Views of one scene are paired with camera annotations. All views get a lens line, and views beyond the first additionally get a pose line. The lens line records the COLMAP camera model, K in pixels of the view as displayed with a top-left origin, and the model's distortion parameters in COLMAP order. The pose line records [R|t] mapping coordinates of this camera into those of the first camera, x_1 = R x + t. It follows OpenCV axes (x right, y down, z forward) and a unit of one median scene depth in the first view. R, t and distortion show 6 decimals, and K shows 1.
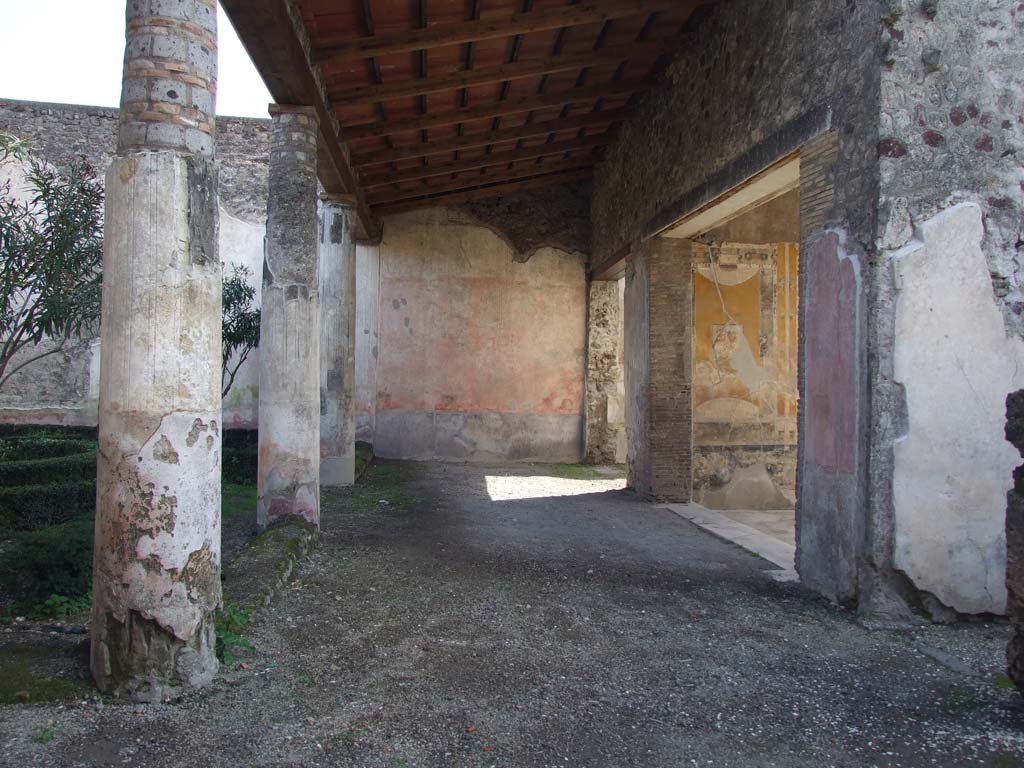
lens RADIAL K [[822.7, 0, 521.5], [0, 822.7, 354.5], [0, 0, 1]] dist [-0.065971, 0.062401]
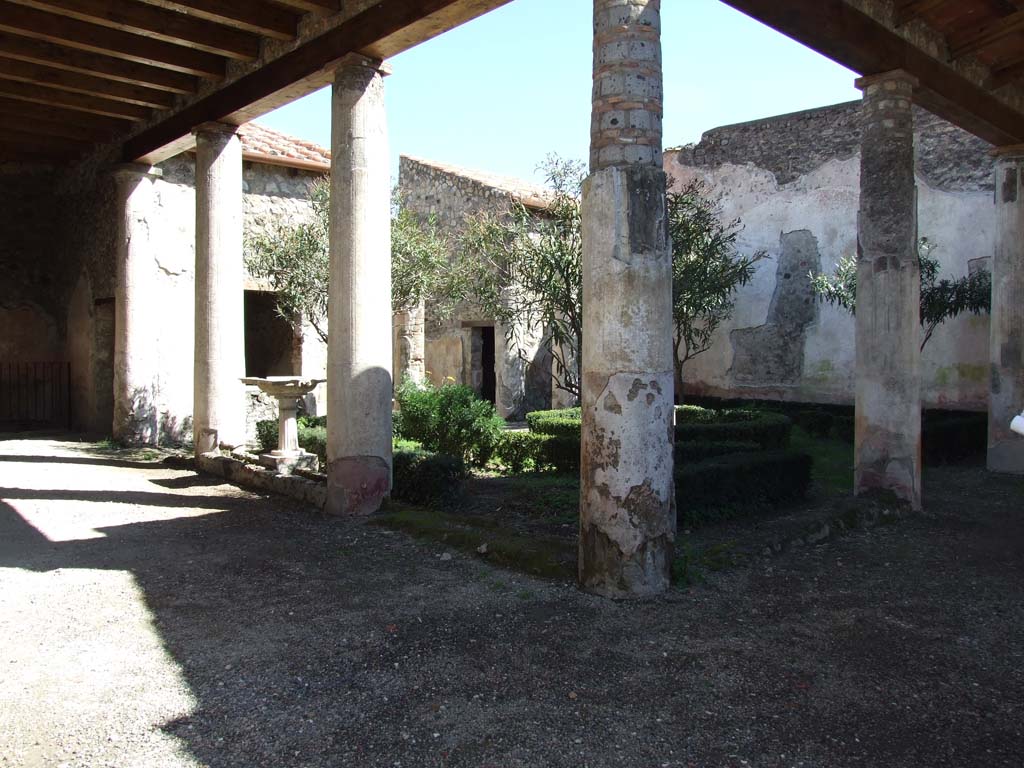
lens RADIAL K [[822.7, 0, 507.2], [0, 822.7, 351.1], [0, 0, 1]] dist [-0.065971, 0.062401]
pose [[0.573840, -0.022257, -0.818665, 0.486227], [0.032958, 0.999448, -0.004069, 0.033727], [0.818304, -0.024647, 0.574257, 0.120355]]
